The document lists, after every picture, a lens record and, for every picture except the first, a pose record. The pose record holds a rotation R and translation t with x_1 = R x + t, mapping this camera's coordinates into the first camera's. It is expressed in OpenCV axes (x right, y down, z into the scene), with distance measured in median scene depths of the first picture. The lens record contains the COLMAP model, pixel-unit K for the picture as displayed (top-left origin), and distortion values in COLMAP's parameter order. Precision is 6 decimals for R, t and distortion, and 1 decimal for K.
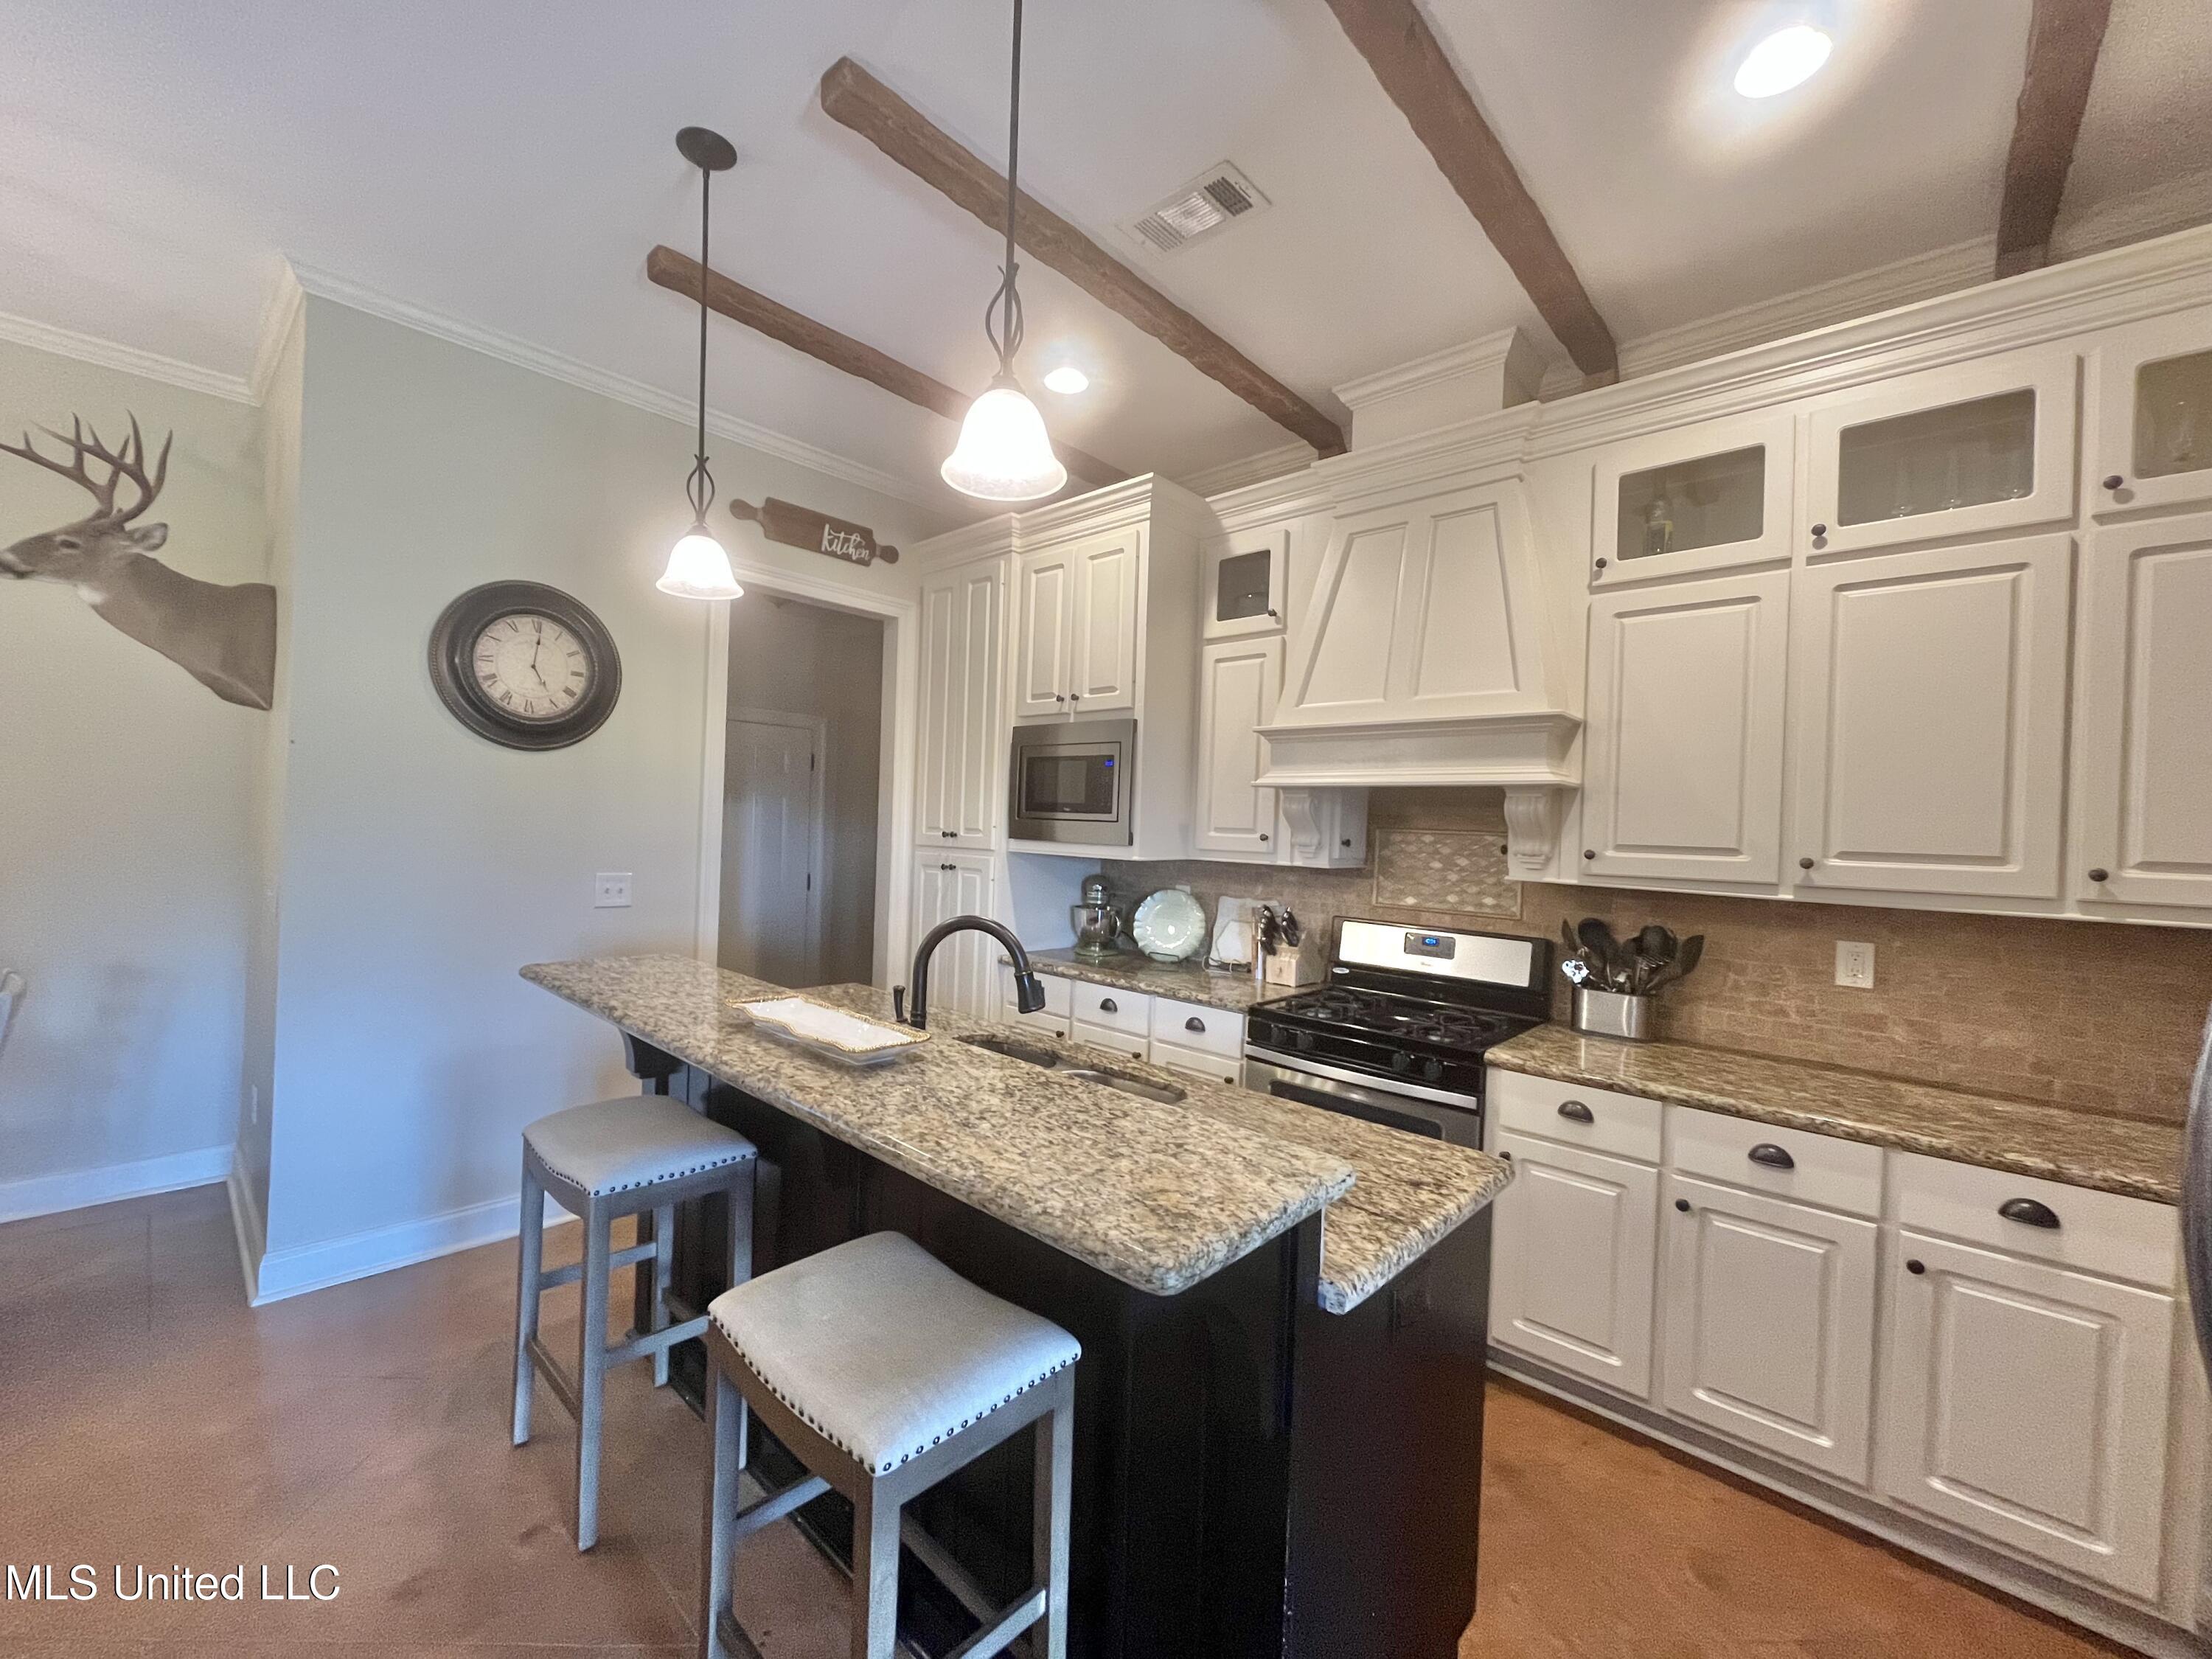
lens RADIAL K [[905.0, 0, 1104.9], [0, 905.0, 820.8], [0, 0, 1]] dist [-0.000899, -0.000074]
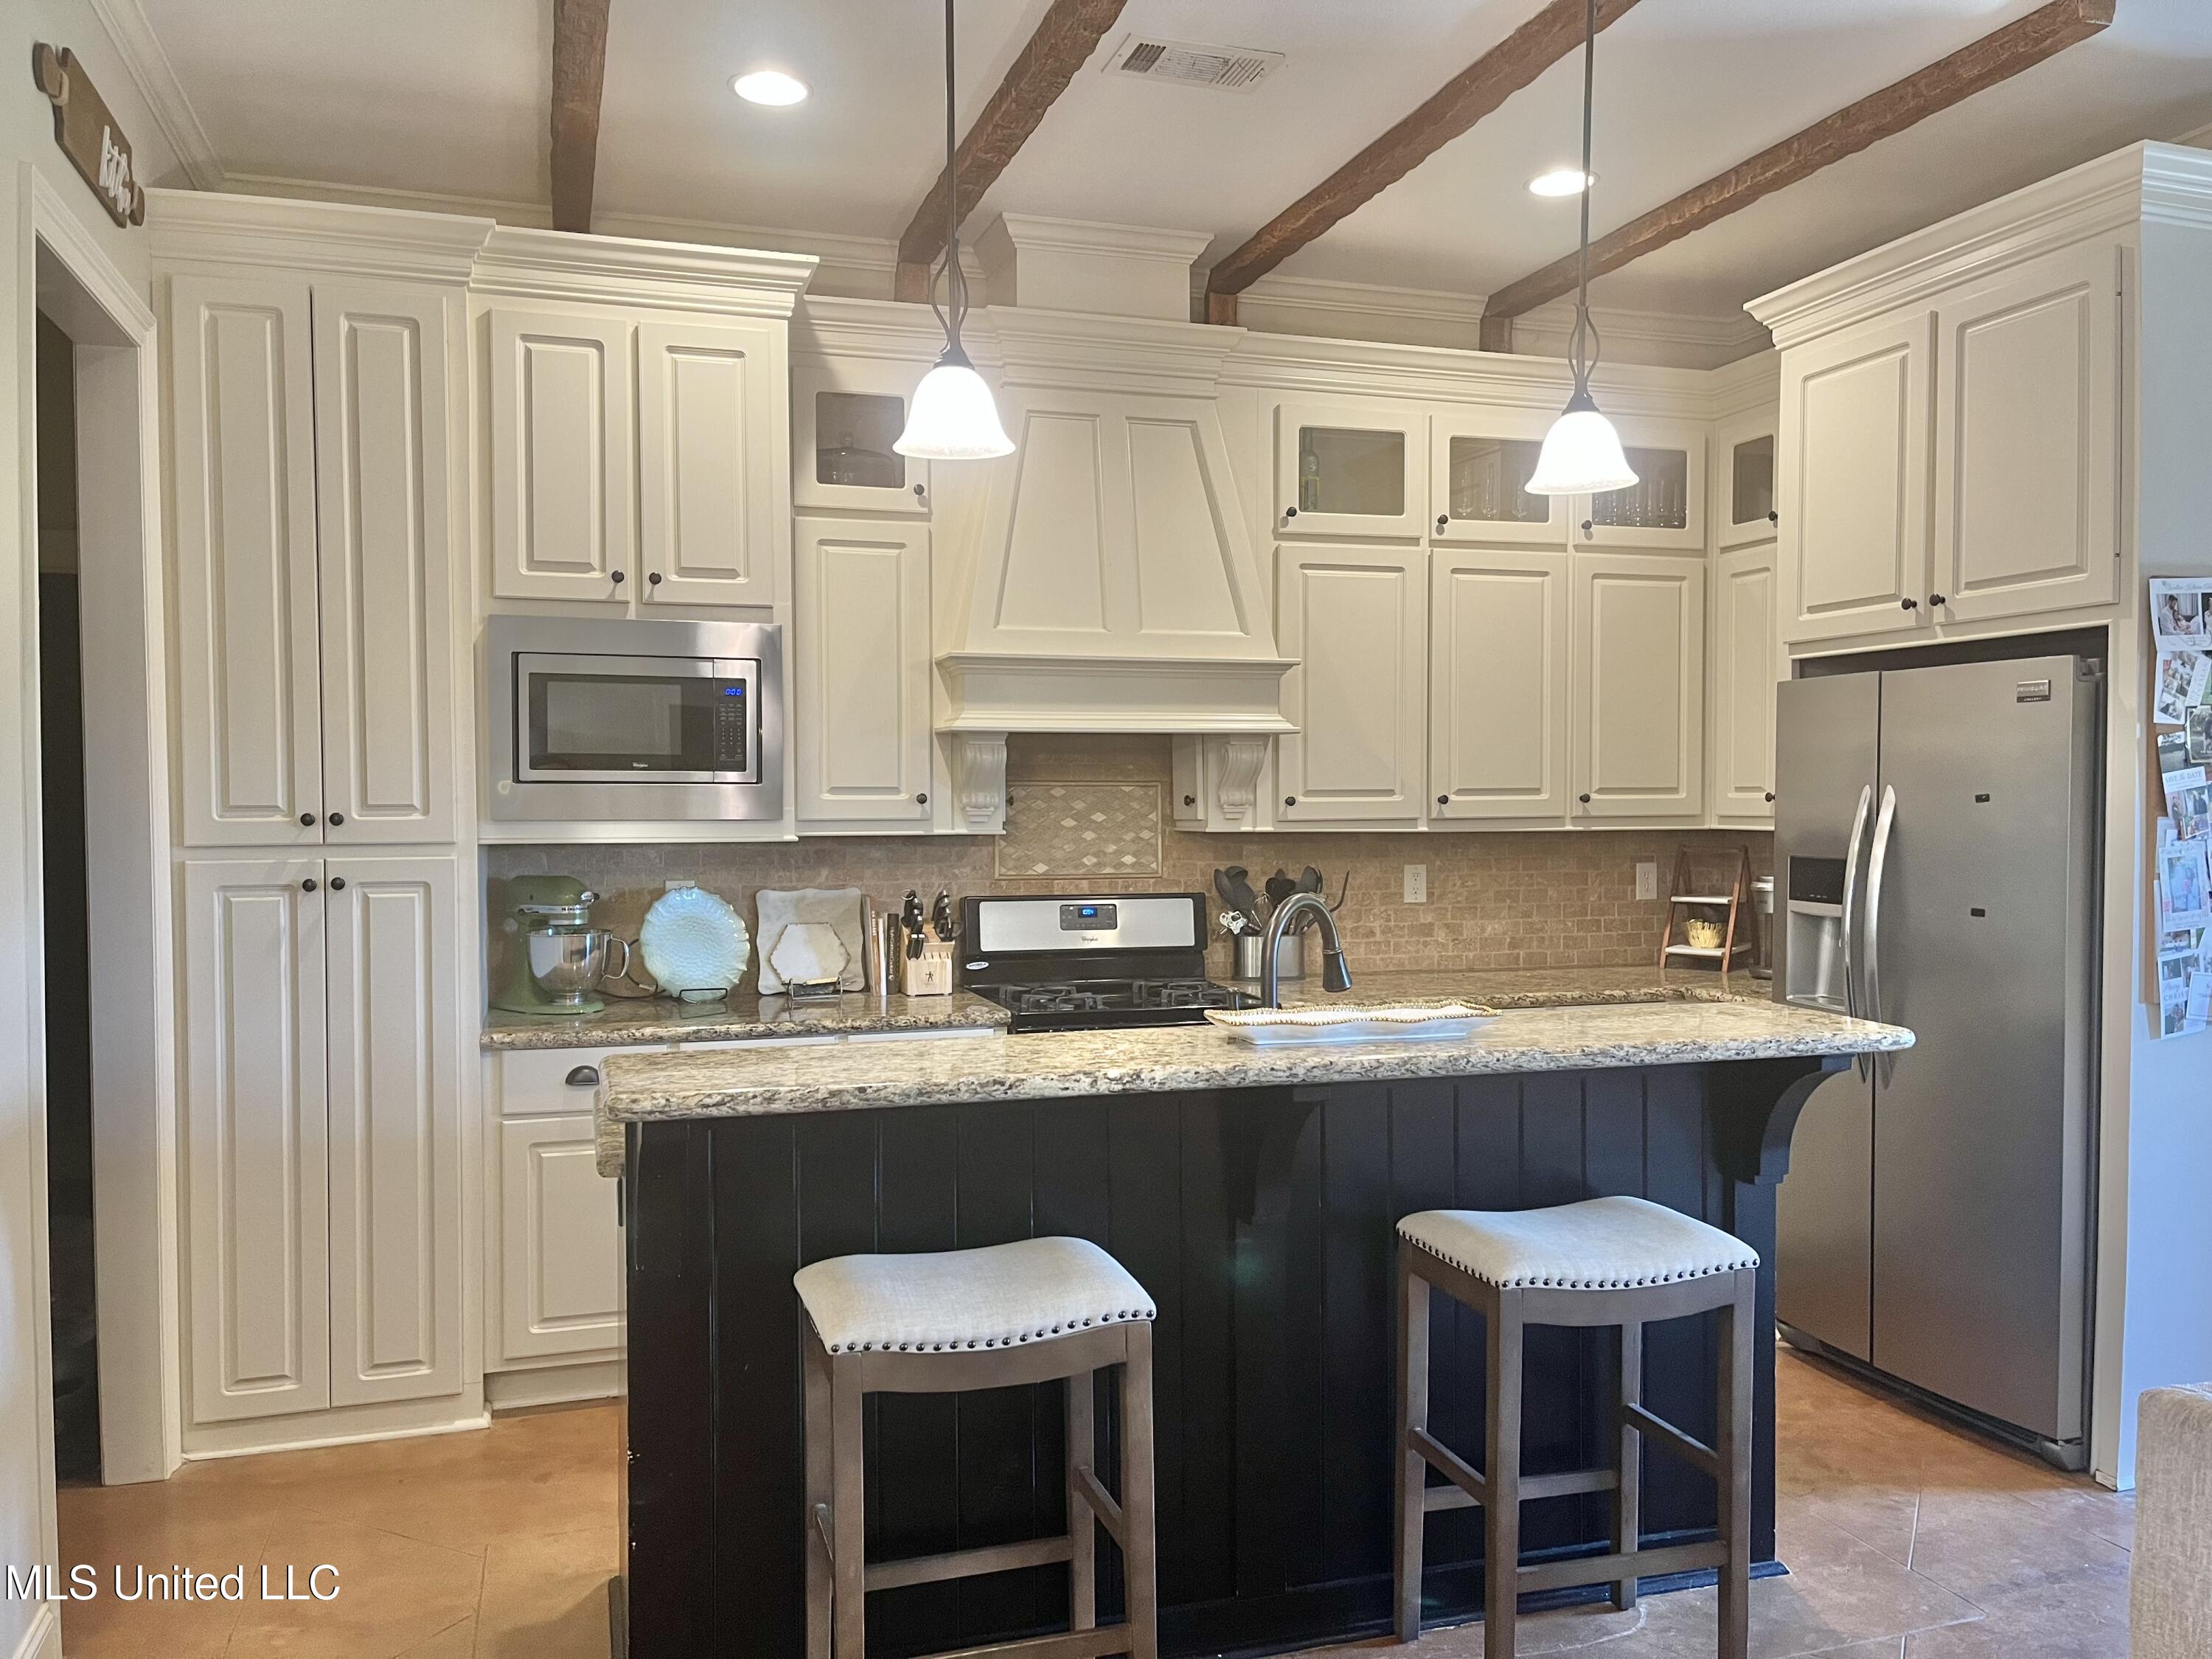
lens RADIAL K [[1675.4, 0, 1106.0], [0, 1675.4, 829.5], [0, 0, 1]] dist [0.111323, 0.000008]
pose [[0.487141, -0.055937, 0.871530, -1.100904], [0.015053, 0.998336, 0.055663, -0.035311], [-0.873193, -0.013997, 0.487173, 0.237600]]
